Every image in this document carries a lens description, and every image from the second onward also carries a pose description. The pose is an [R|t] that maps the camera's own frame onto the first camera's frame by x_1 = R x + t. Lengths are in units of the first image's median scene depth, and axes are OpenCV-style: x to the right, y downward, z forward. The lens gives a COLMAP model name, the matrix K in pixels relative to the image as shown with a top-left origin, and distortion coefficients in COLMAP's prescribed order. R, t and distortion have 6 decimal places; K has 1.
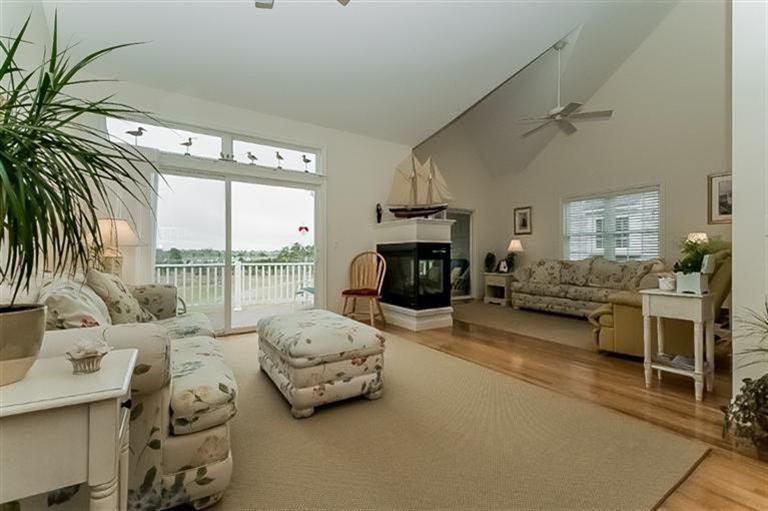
lens RADIAL K [[335.5, 0, 389.7], [0, 335.5, 251.9], [0, 0, 1]] dist [-0.001168, -0.001740]
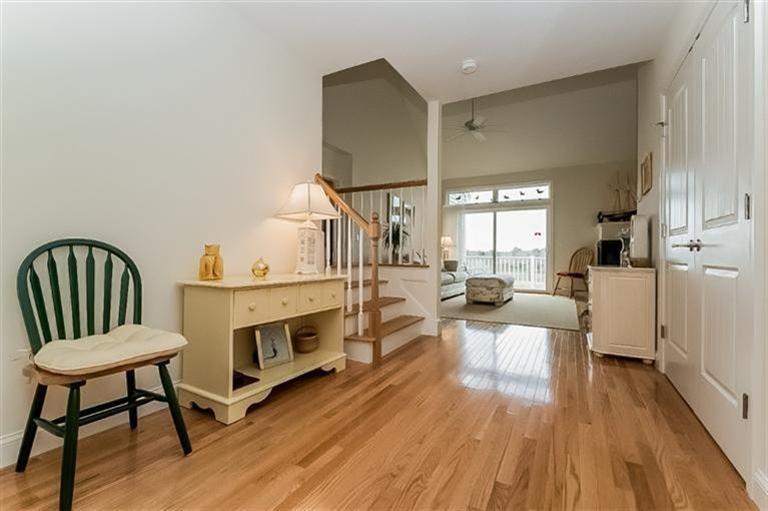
lens RADIAL K [[335.5, 0, 379.6], [0, 335.5, 252.2], [0, 0, 1]] dist [-0.001168, -0.001740]
pose [[0.443929, -0.001016, -0.896061, 0.956059], [0.005962, 0.999981, 0.001820, 0.015907], [0.896042, -0.006150, 0.443927, -0.470874]]
